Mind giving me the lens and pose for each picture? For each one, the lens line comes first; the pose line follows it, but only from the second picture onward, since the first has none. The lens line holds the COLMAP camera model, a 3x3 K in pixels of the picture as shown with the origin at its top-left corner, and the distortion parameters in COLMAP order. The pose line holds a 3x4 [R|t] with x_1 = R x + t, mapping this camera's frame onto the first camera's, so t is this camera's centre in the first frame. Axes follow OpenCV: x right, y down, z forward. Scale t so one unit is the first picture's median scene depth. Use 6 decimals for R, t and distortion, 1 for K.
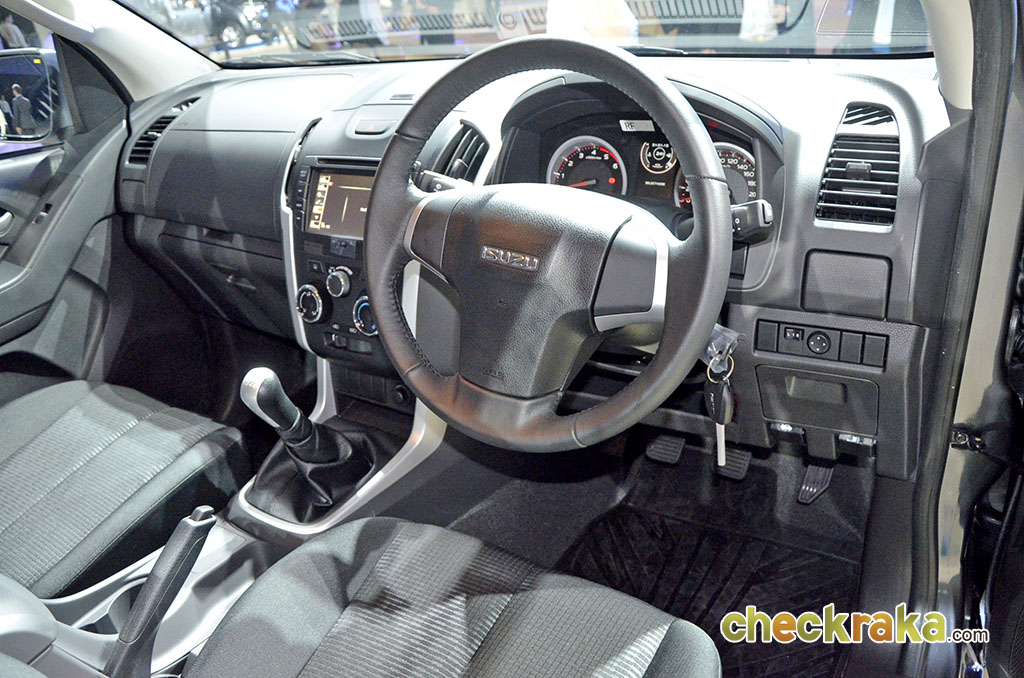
lens RADIAL K [[827.8, 0, 512.0], [0, 827.8, 339.0], [0, 0, 1]] dist [-0.180201, 0.143694]
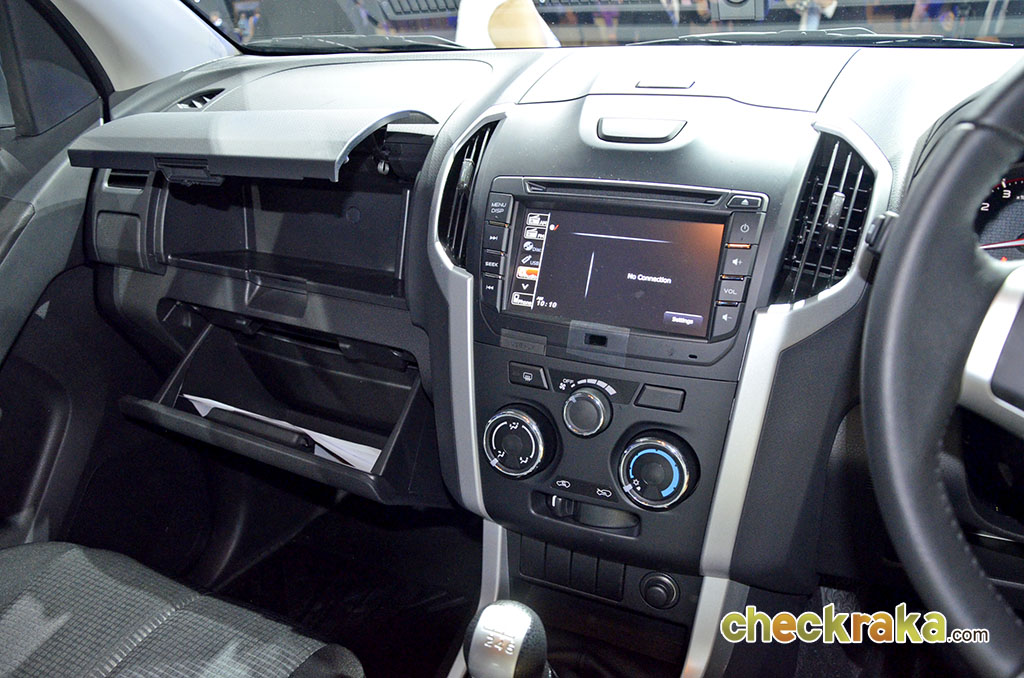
lens RADIAL K [[827.8, 0, 512.0], [0, 827.8, 339.0], [0, 0, 1]] dist [-0.180201, 0.143694]
pose [[0.991616, 0.002318, 0.129195, -0.320035], [0.004686, 0.998536, -0.053885, -0.082789], [-0.129131, 0.054039, 0.990154, 0.442436]]
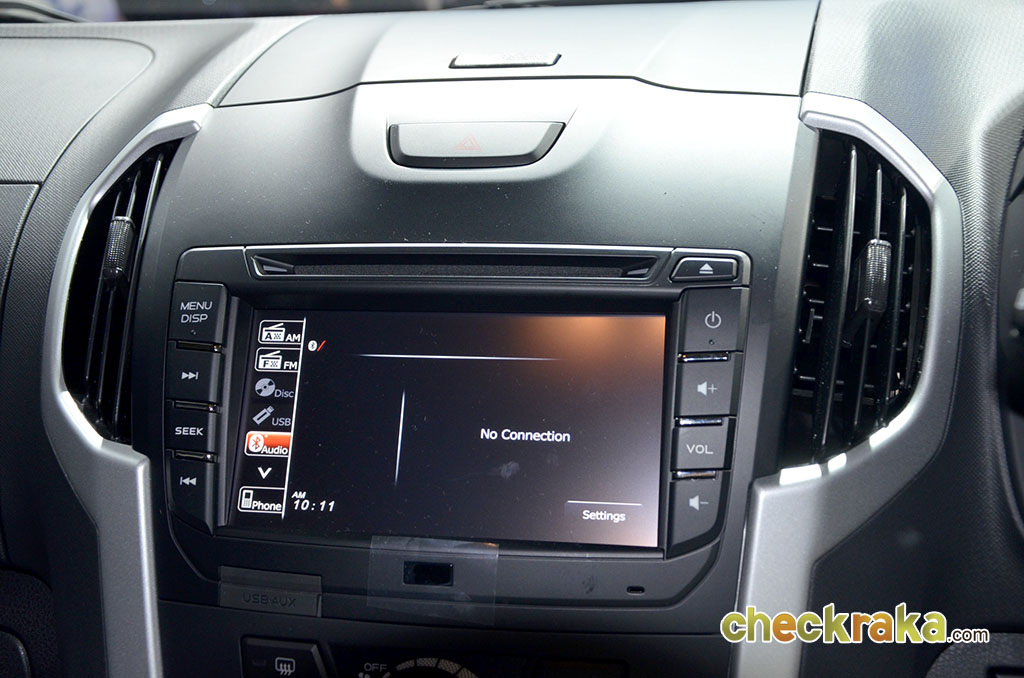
lens RADIAL K [[1180.6, 0, 511.6], [0, 1180.6, 359.3], [0, 0, 1]] dist [0.010030, 0.014360]
pose [[0.920038, -0.042373, 0.389532, -0.312675], [0.114064, 0.980044, -0.162800, -0.113096], [-0.374860, 0.194214, 0.906510, 0.611730]]
